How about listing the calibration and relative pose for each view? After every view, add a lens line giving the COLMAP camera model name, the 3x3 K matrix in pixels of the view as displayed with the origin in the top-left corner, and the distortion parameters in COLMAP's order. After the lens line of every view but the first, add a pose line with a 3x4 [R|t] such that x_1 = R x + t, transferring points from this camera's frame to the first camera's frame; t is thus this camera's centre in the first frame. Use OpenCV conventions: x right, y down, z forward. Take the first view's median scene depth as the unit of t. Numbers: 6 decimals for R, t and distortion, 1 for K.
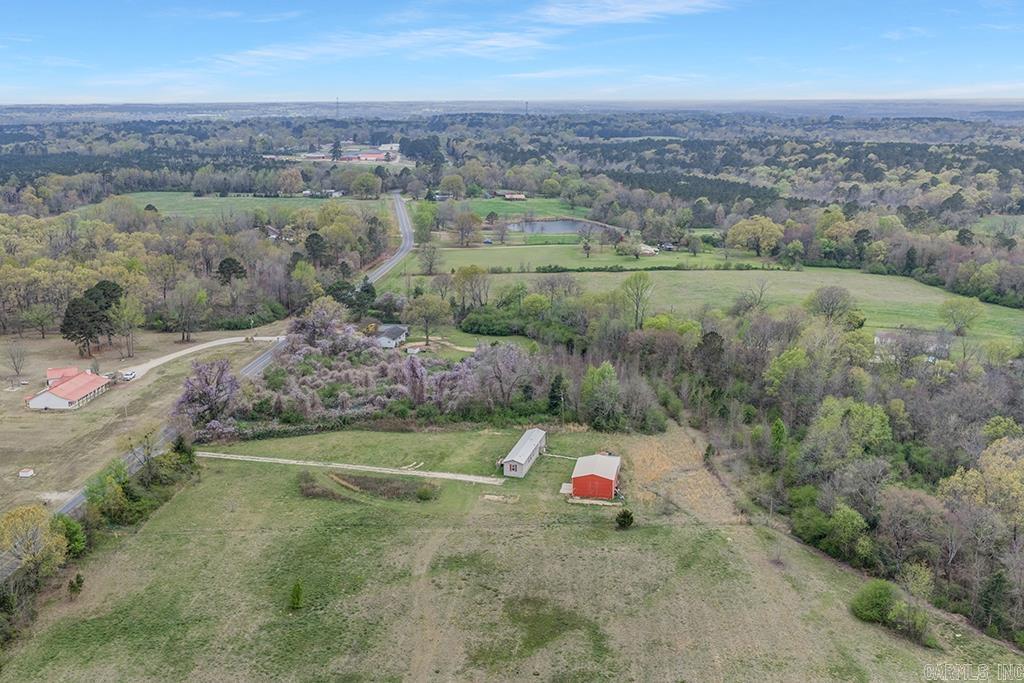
lens RADIAL K [[1004.1, 0, 514.3], [0, 1004.1, 342.5], [0, 0, 1]] dist [0.005436, 0.000000]
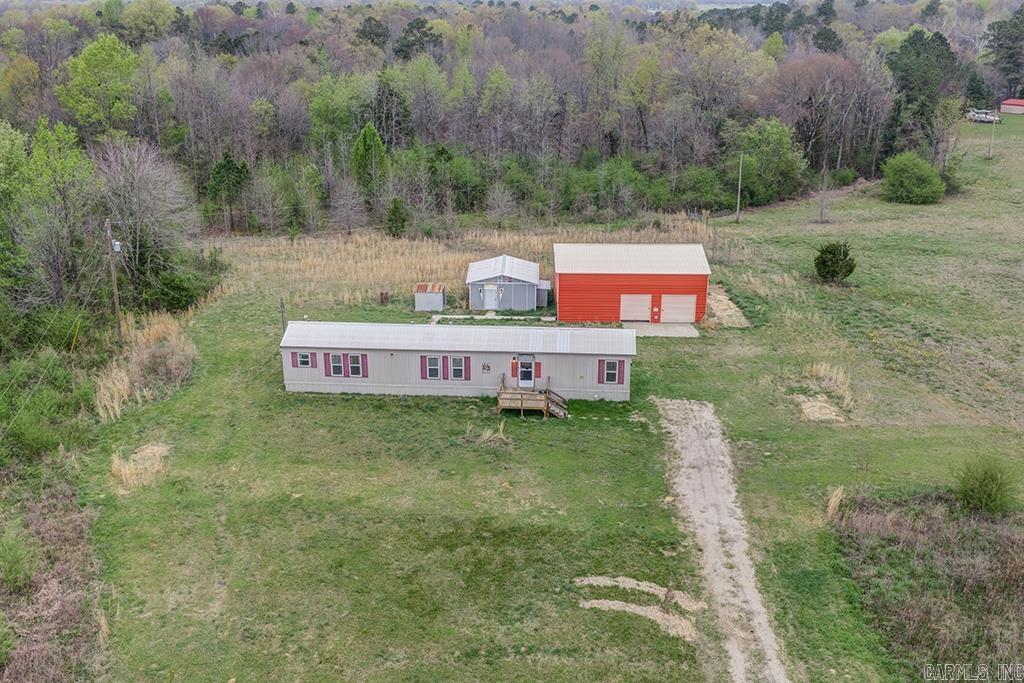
lens RADIAL K [[1004.1, 0, 516.9], [0, 1004.1, 336.7], [0, 0, 1]] dist [0.005436, 0.000000]
pose [[-0.186558, -0.333162, 0.924229, -0.321287], [0.232198, 0.899139, 0.370988, 0.006116], [-0.954610, 0.283815, -0.090382, 1.307167]]
